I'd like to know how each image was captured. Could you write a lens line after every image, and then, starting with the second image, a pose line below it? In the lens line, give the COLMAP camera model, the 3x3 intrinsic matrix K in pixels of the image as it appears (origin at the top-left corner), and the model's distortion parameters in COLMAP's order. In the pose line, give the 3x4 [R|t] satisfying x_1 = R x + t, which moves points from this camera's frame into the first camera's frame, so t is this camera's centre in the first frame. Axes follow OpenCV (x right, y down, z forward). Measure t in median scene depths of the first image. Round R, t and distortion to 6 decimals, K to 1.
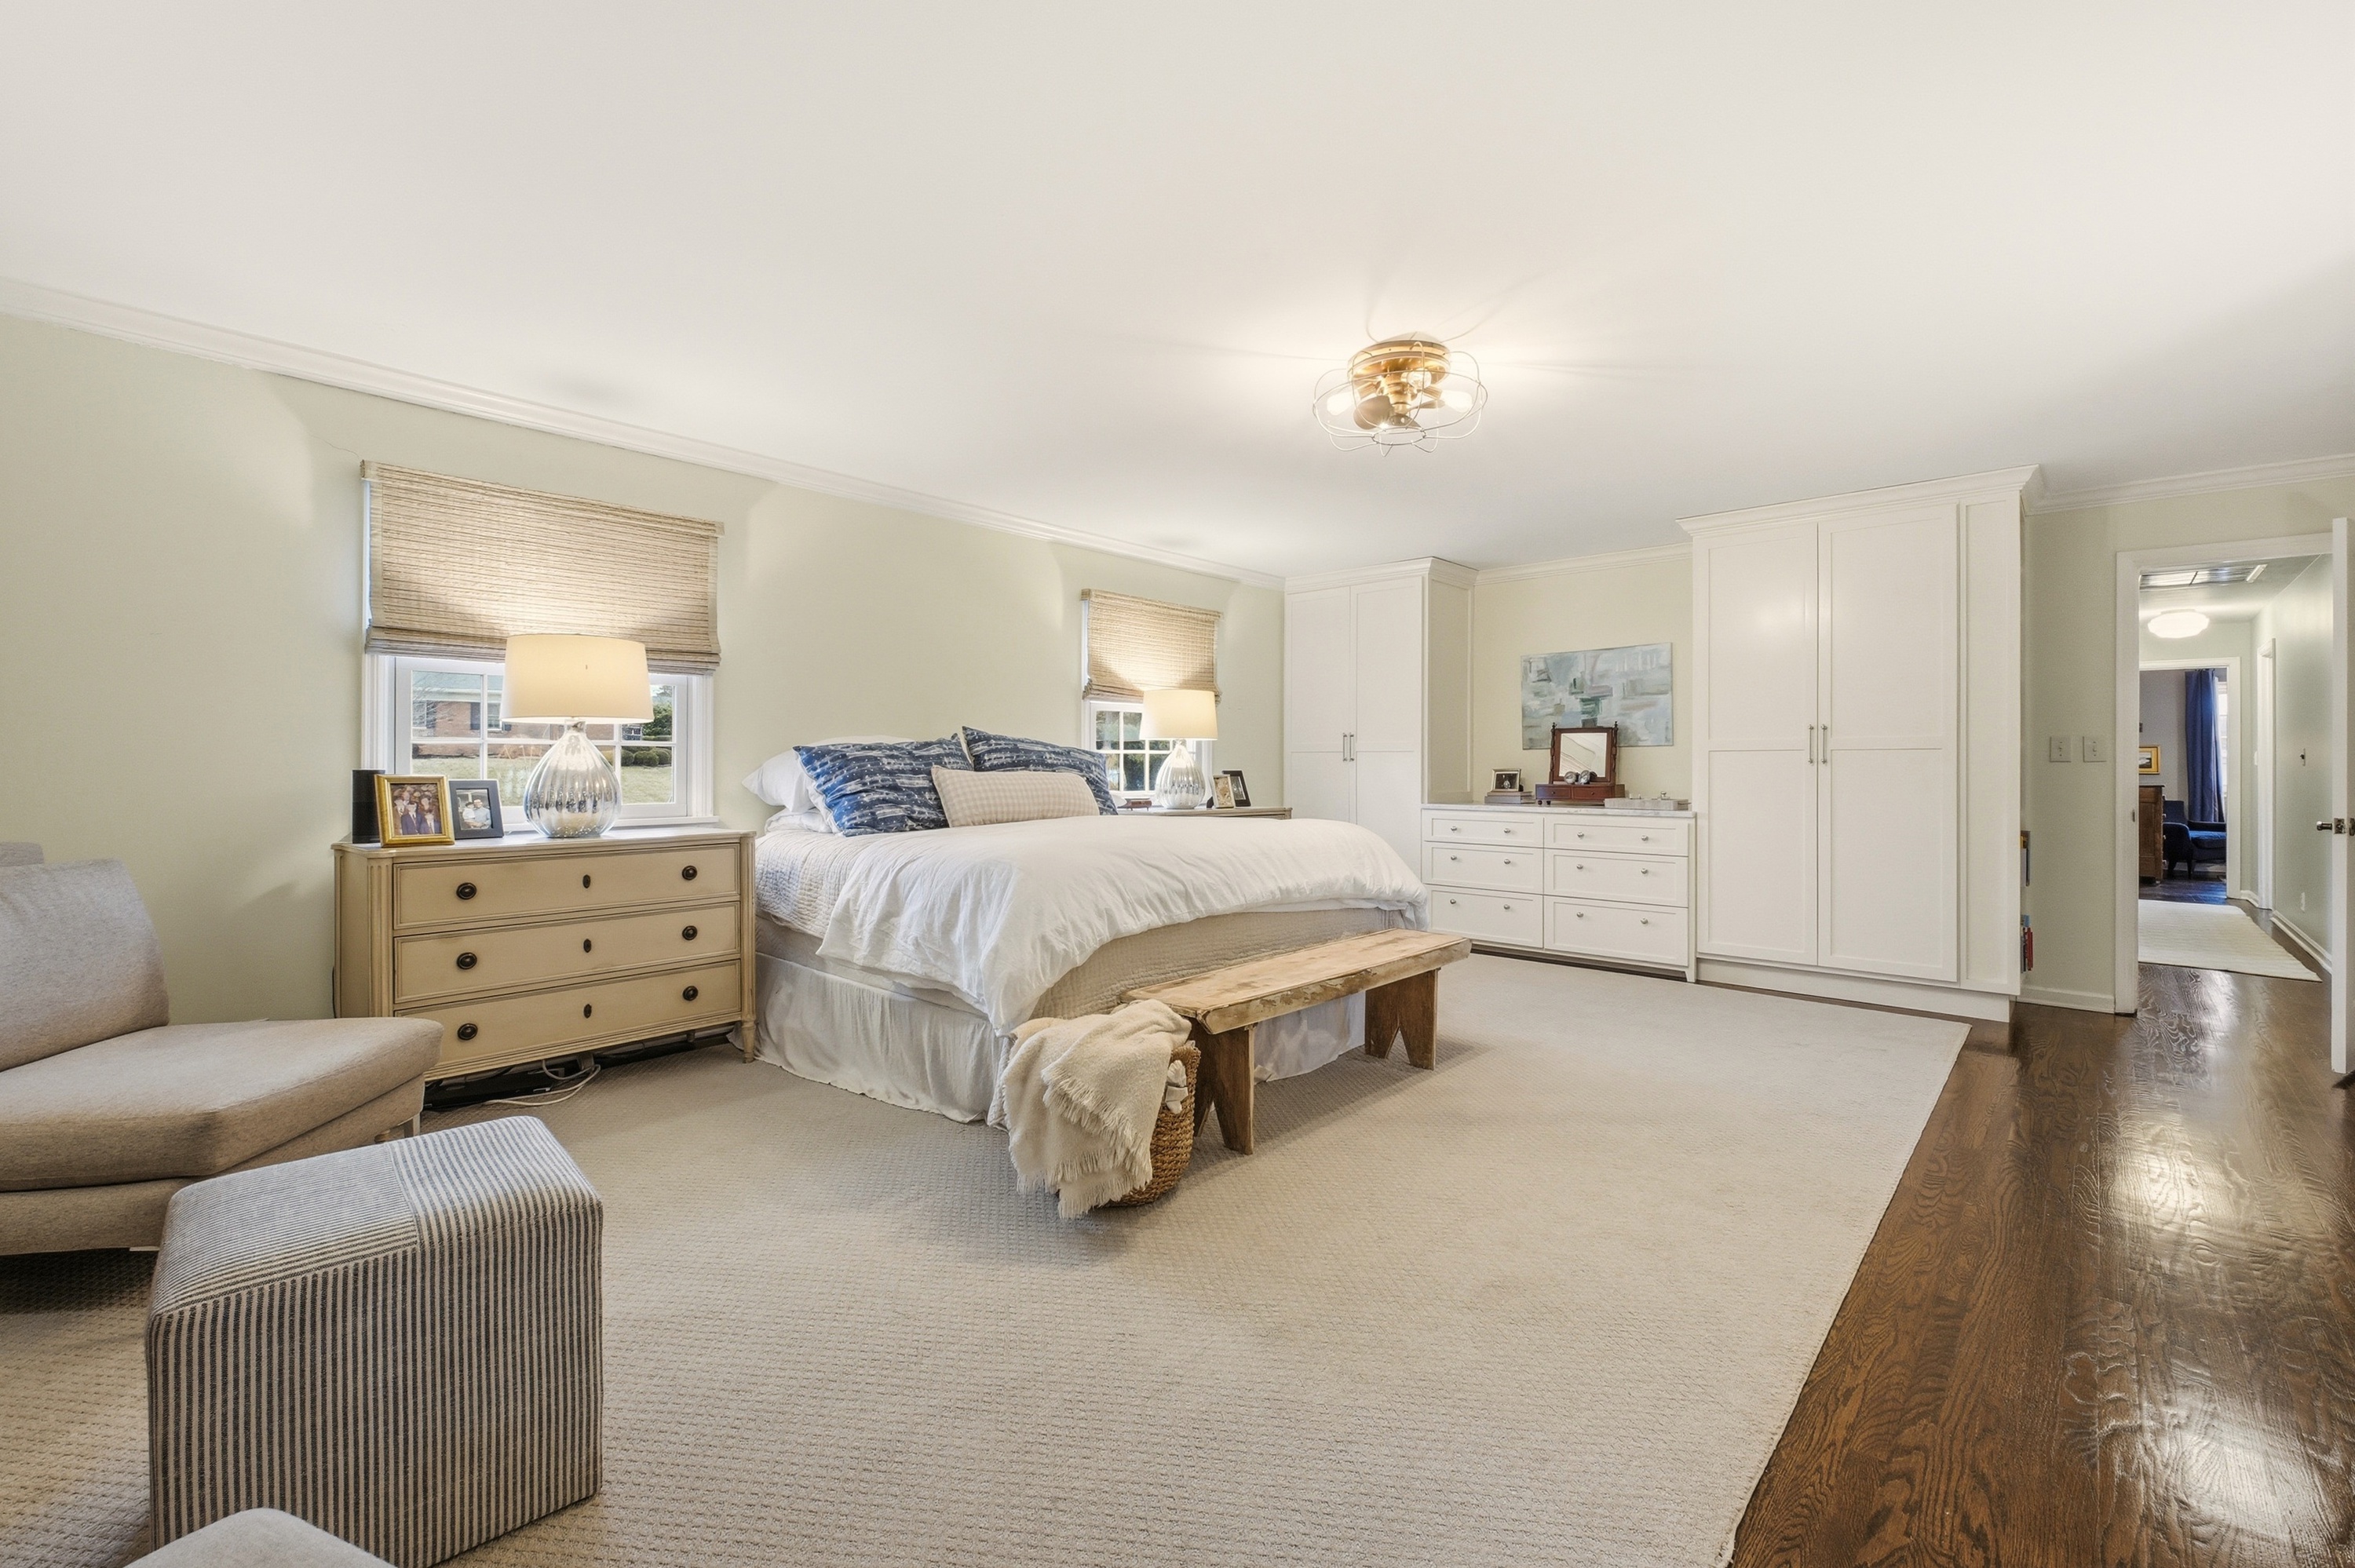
lens RADIAL K [[1006.5, 0, 1180.6], [0, 1006.5, 771.3], [0, 0, 1]] dist [-0.001744, 0.000902]
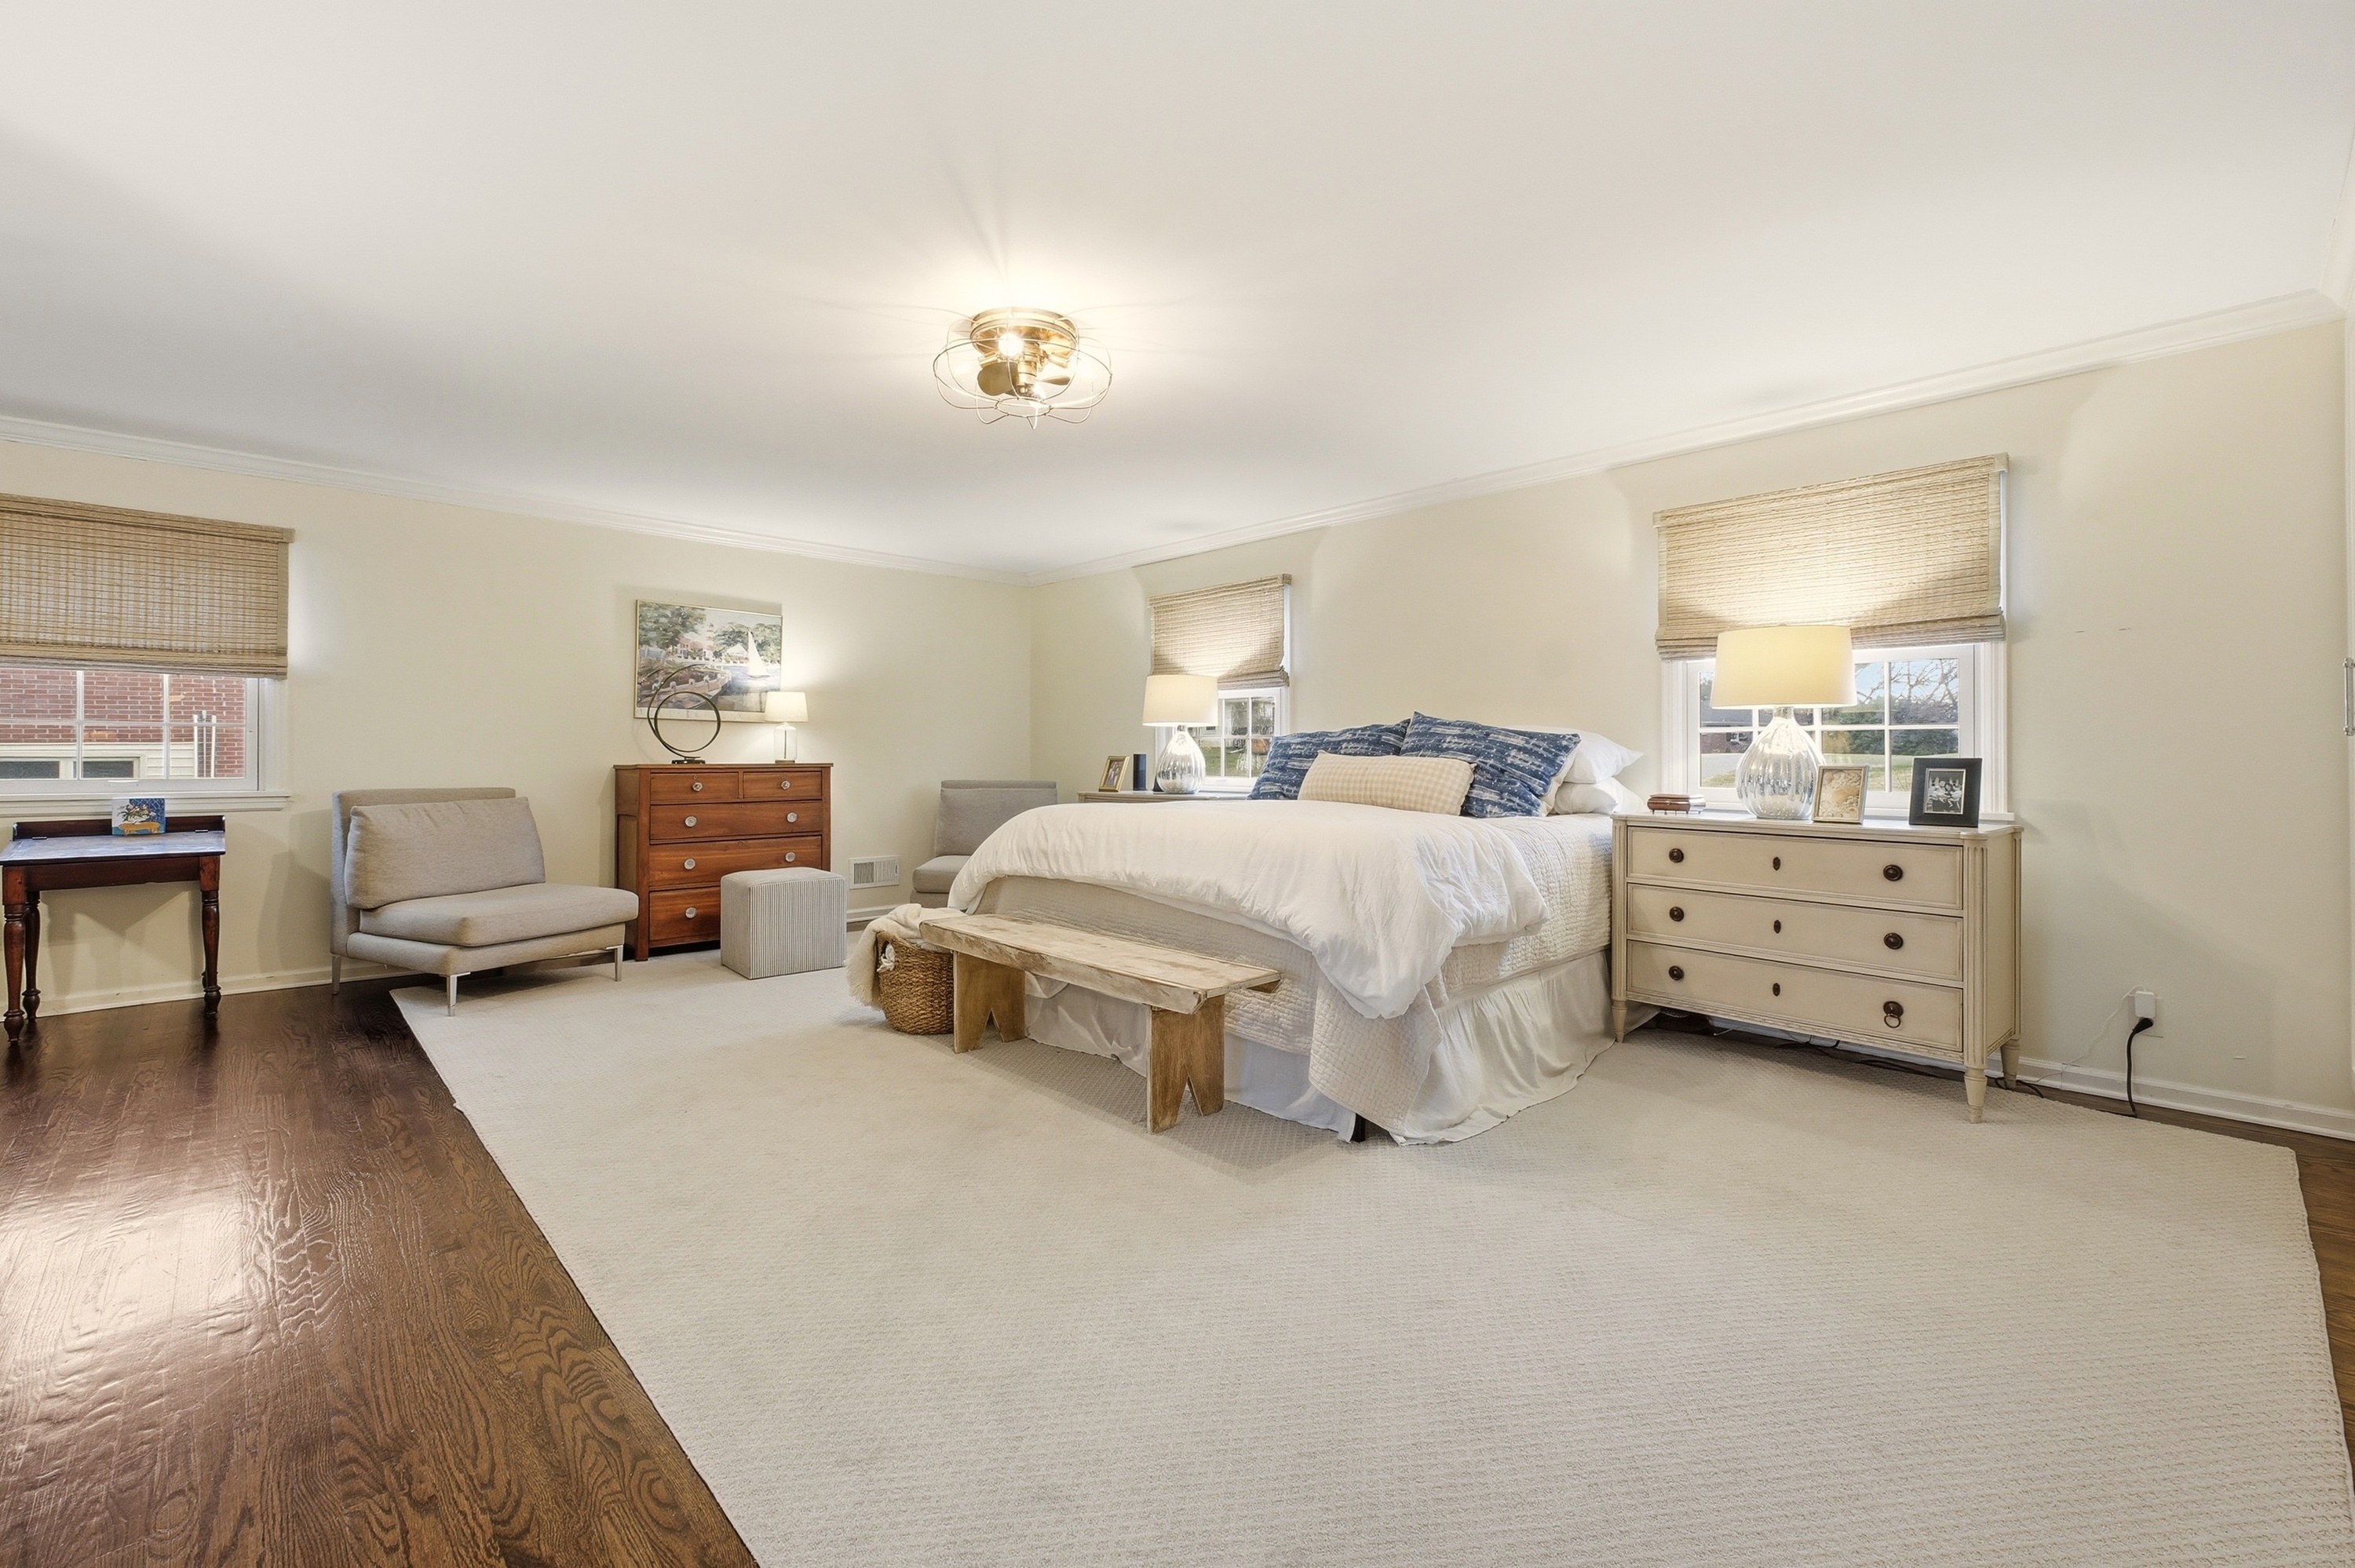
lens RADIAL K [[1006.5, 0, 1202.4], [0, 1006.5, 747.7], [0, 0, 1]] dist [-0.001744, 0.000902]
pose [[-0.076637, -0.004967, -0.997047, 0.776906], [-0.005136, 0.999976, -0.004587, -0.001795], [0.997046, 0.004769, -0.076660, 0.825447]]
